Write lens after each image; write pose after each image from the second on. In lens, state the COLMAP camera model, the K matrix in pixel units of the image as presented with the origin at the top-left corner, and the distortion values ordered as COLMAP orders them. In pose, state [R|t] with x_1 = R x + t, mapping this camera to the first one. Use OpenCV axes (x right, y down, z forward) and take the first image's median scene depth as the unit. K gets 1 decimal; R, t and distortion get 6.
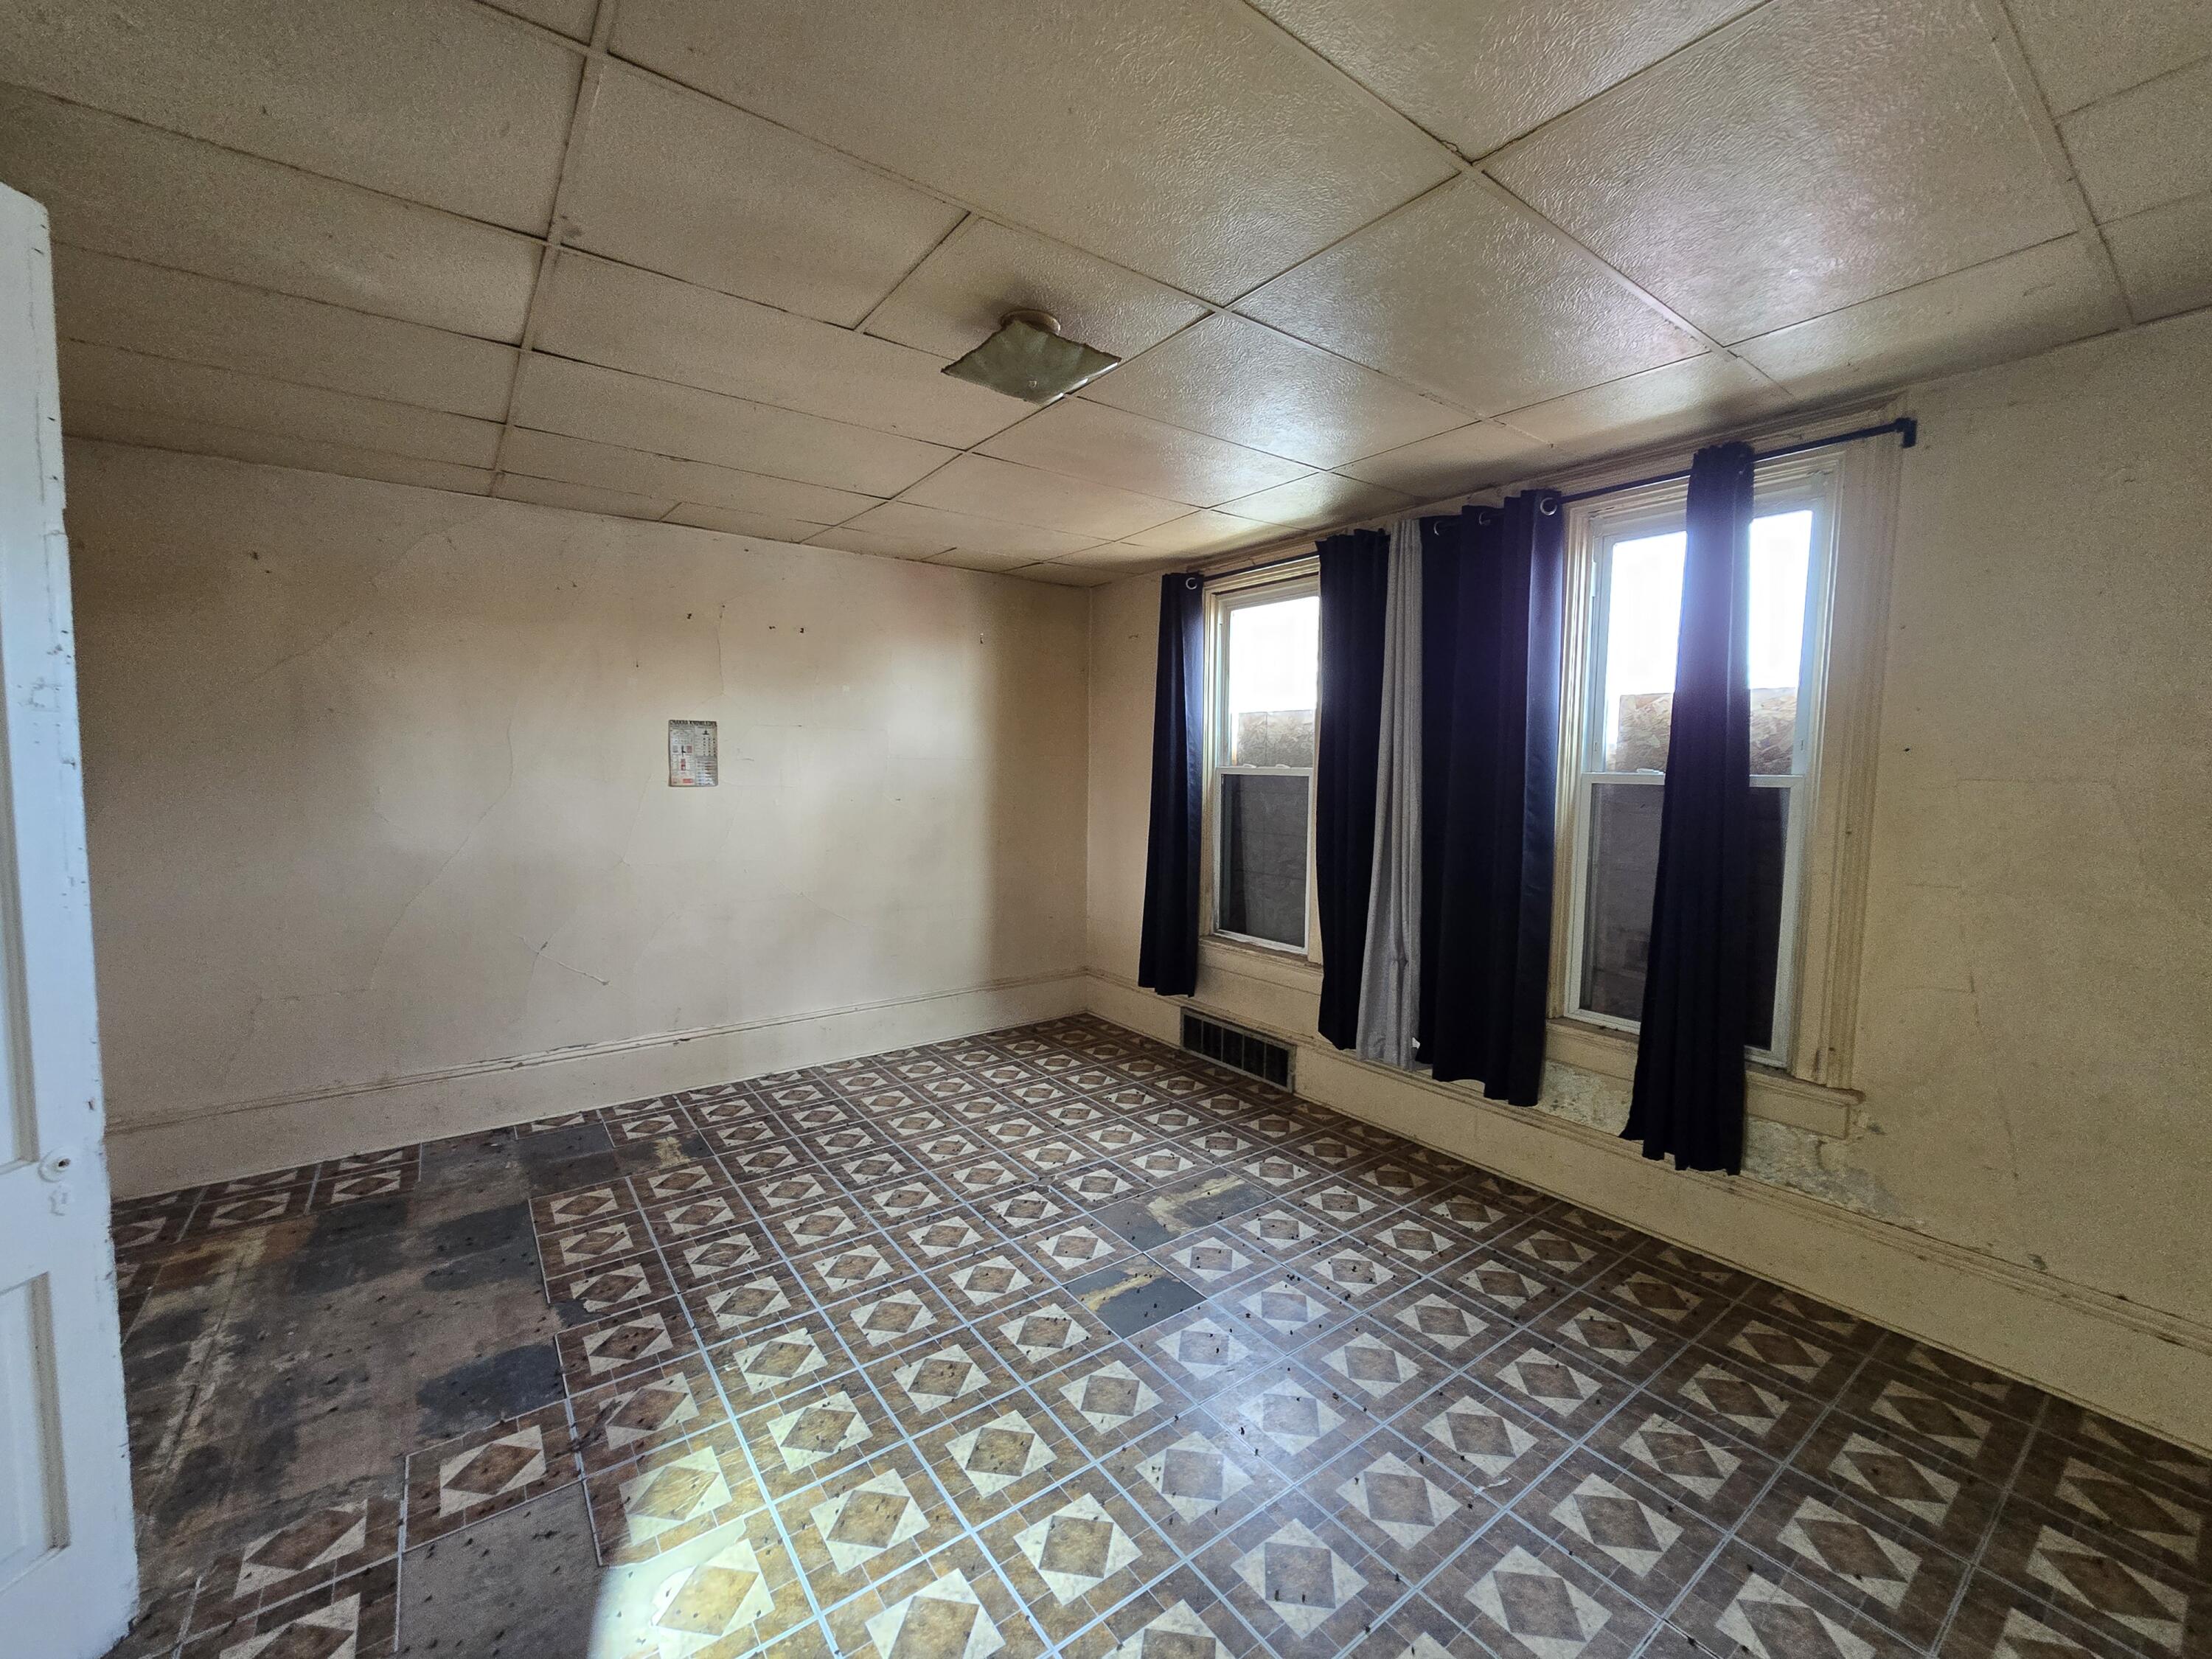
lens RADIAL K [[890.4, 0, 1113.2], [0, 890.4, 824.7], [0, 0, 1]] dist [-0.002163, 0.000563]
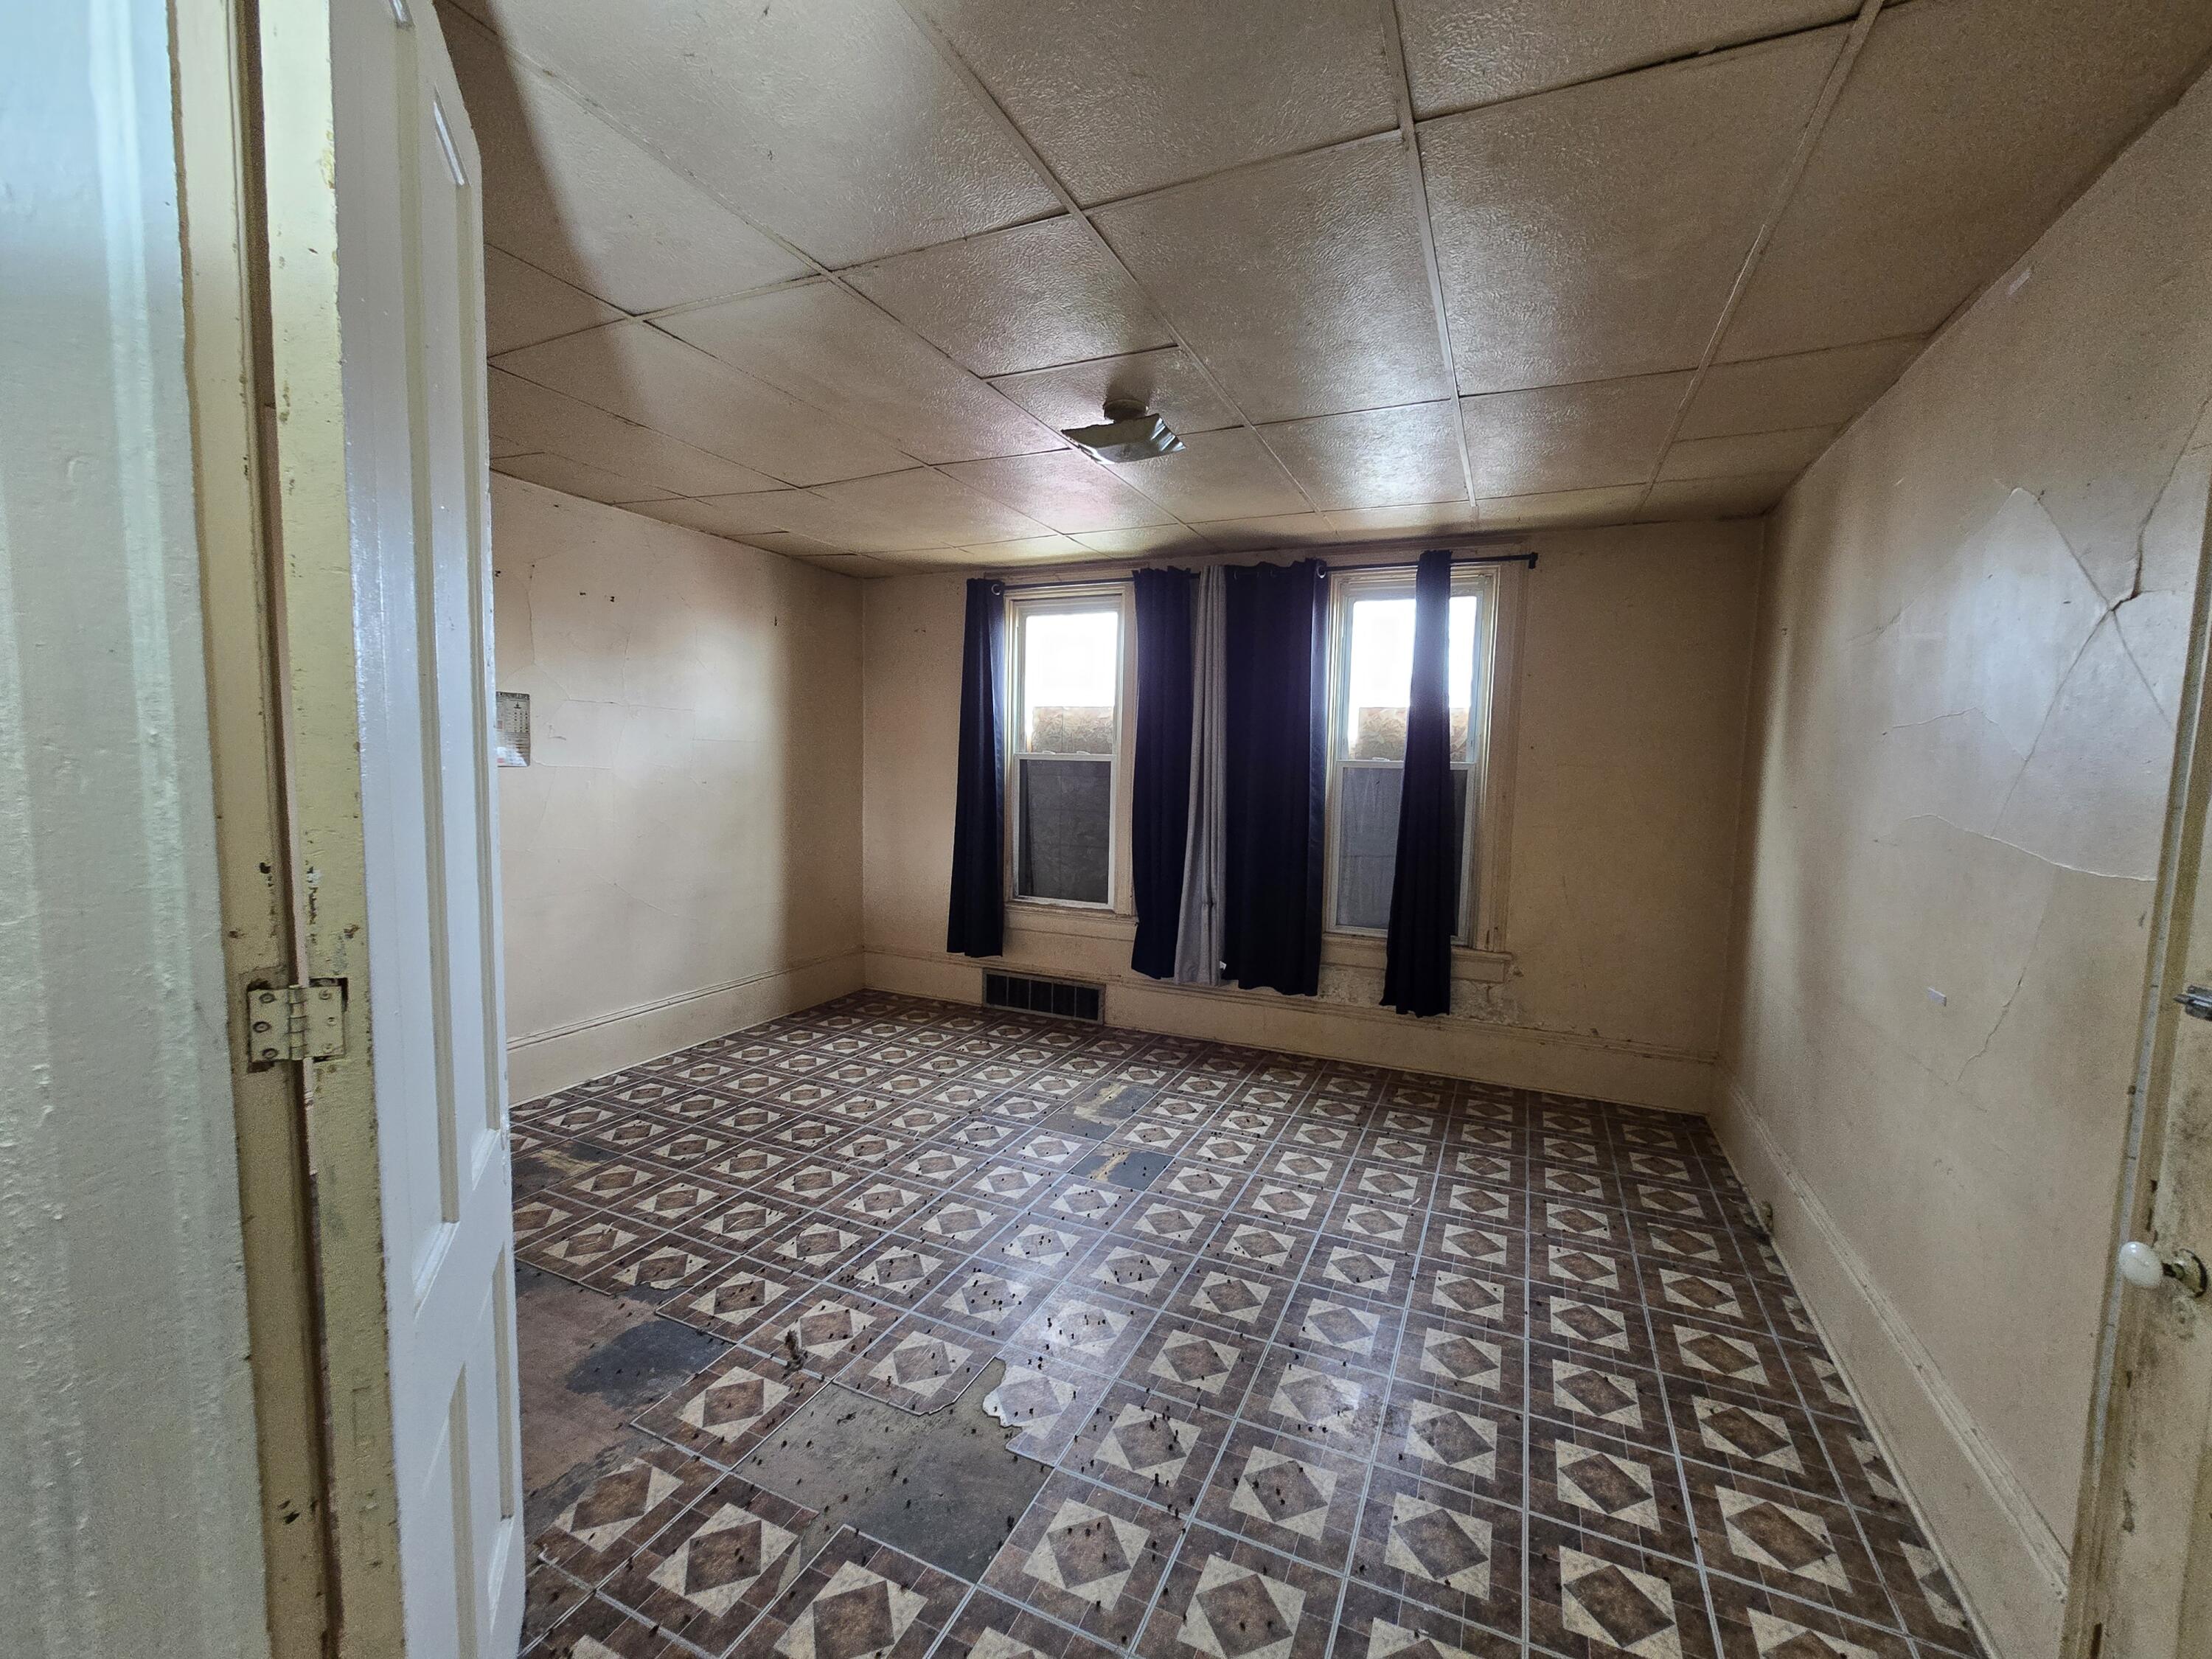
lens RADIAL K [[890.4, 0, 1107.7], [0, 890.4, 825.8], [0, 0, 1]] dist [-0.002163, 0.000563]
pose [[0.880234, -0.024580, 0.473902, -0.432247], [0.018612, 0.999677, 0.017280, 0.014080], [-0.474174, -0.006390, 0.880408, -0.077930]]
